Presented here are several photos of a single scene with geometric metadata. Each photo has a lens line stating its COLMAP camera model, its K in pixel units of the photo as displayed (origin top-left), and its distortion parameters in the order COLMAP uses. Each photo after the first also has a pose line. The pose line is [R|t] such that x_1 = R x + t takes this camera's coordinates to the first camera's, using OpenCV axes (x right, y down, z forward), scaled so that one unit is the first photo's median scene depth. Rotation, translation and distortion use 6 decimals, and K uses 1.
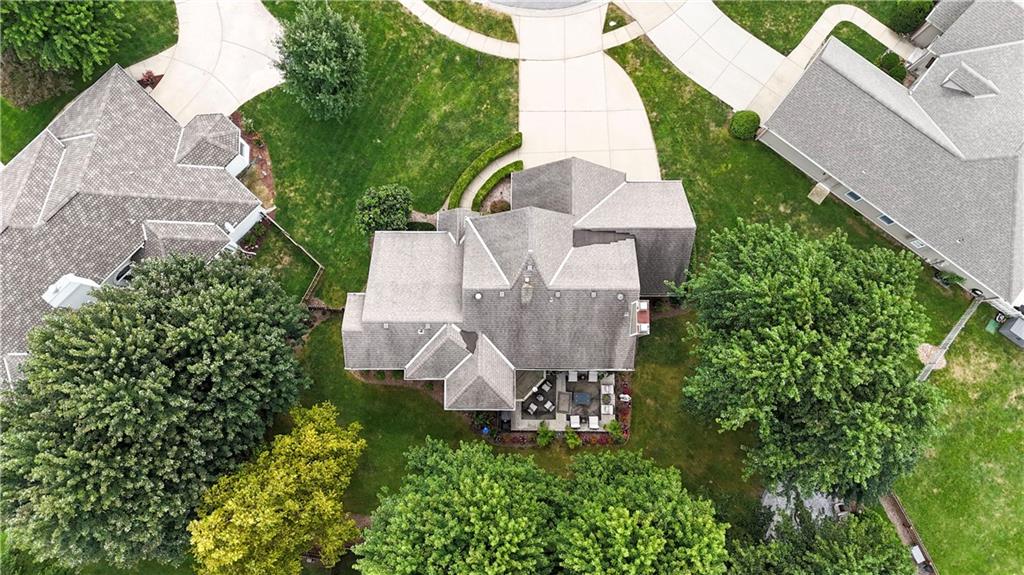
lens RADIAL K [[784.9, 0, 514.2], [0, 784.9, 292.1], [0, 0, 1]] dist [0.043421, -0.036588]
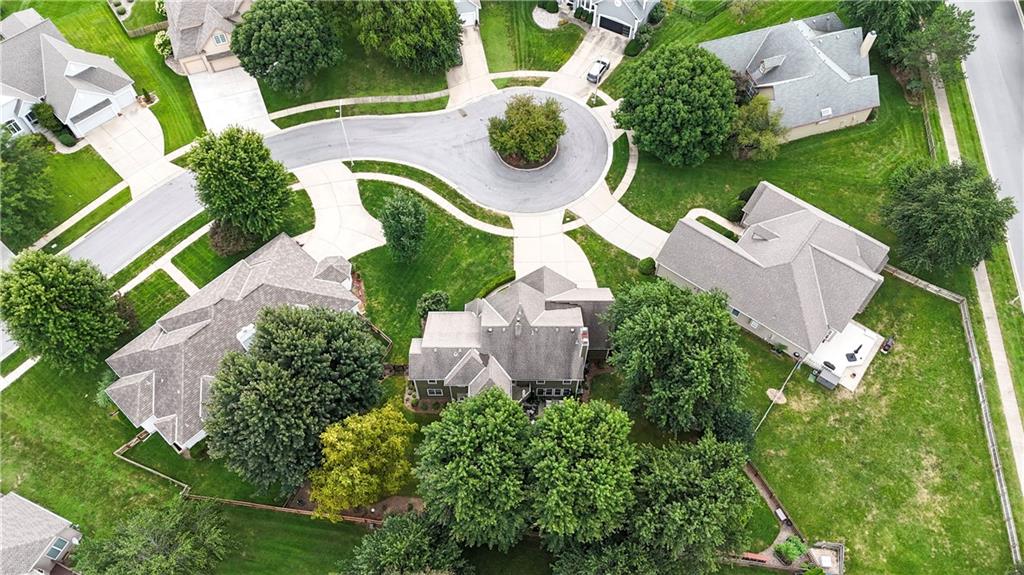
lens RADIAL K [[784.9, 0, 511.5], [0, 784.9, 286.6], [0, 0, 1]] dist [0.043421, -0.036588]
pose [[0.999998, -0.000713, 0.001885, -0.002169], [0.001460, 0.900909, -0.434005, 0.624156], [-0.001388, 0.434007, 0.900908, -0.558122]]
